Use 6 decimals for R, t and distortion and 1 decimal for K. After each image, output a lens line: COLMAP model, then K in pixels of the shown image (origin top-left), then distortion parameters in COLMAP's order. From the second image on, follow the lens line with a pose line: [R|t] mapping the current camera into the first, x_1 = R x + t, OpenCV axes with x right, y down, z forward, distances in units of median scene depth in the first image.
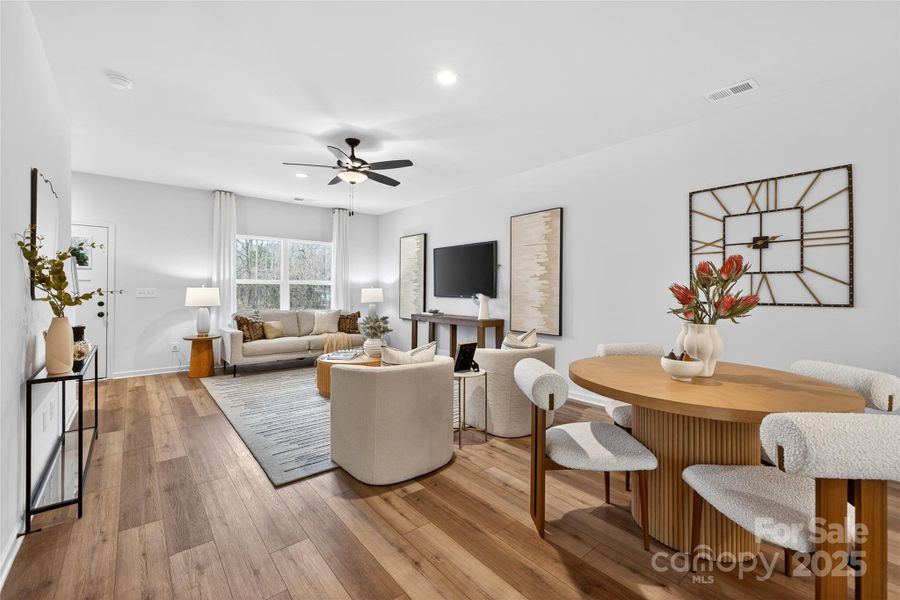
lens RADIAL K [[374.0, 0, 450.0], [0, 374.0, 300.0], [0, 0, 1]] dist [0.002335, 0.000291]
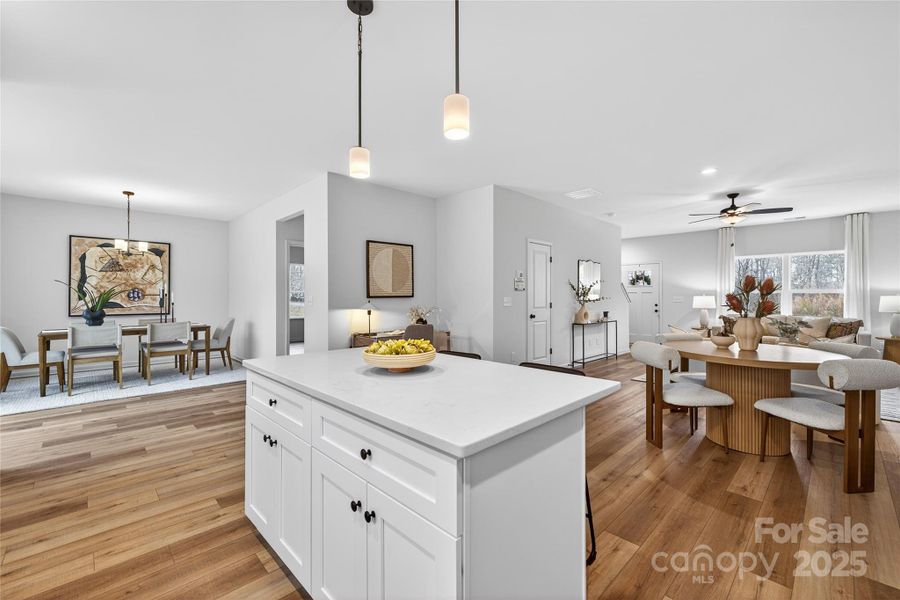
lens RADIAL K [[374.0, 0, 450.0], [0, 374.0, 300.0], [0, 0, 1]] dist [0.002335, 0.000291]
pose [[0.071756, 0.004262, -0.997413, 1.388962], [-0.024943, 0.999686, 0.002478, 0.007893], [0.997110, 0.024700, 0.071840, -0.241917]]
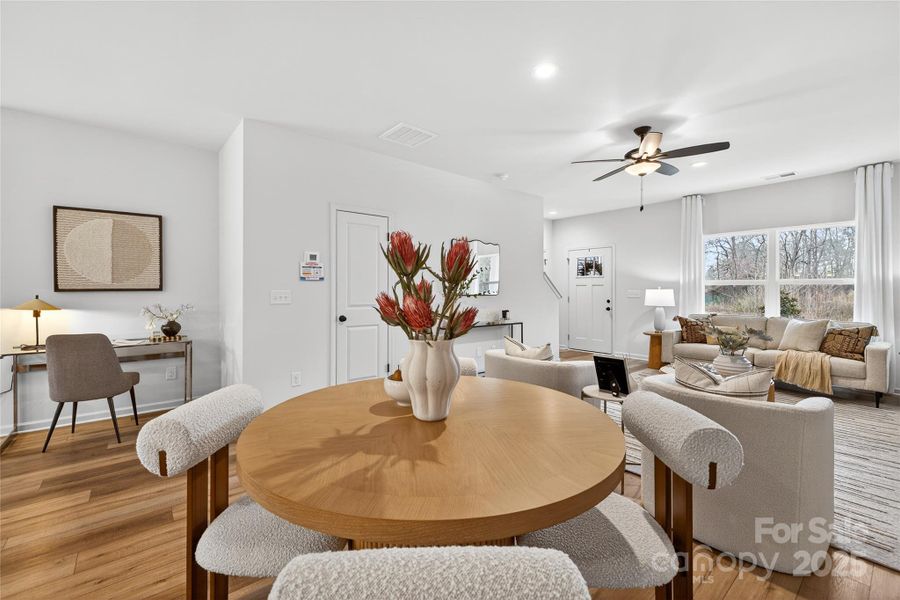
lens RADIAL K [[380.6, 0, 444.1], [0, 380.6, 294.6], [0, 0, 1]] dist [0.000068, -0.000104]
pose [[-0.008479, 0.005820, -0.999947, 0.848799], [-0.025429, 0.999658, 0.006034, -0.014766], [0.999641, 0.025478, -0.008328, 0.657006]]
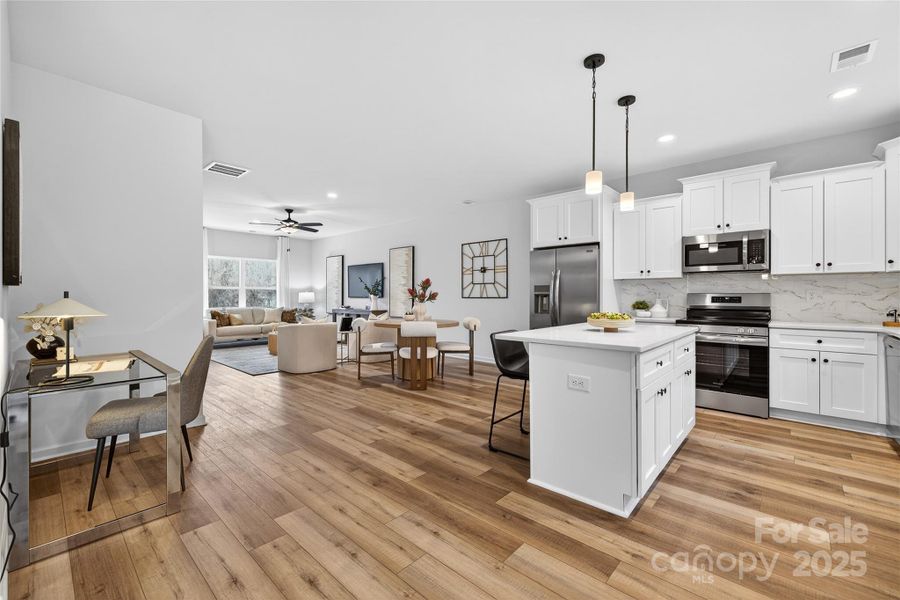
lens RADIAL K [[374.0, 0, 450.0], [0, 374.0, 300.0], [0, 0, 1]] dist [0.002335, 0.000291]
pose [[0.991286, -0.005521, 0.131610, 0.335868], [0.007551, 0.999860, -0.014933, 0.053772], [-0.131510, 0.015797, 0.991189, -1.118704]]
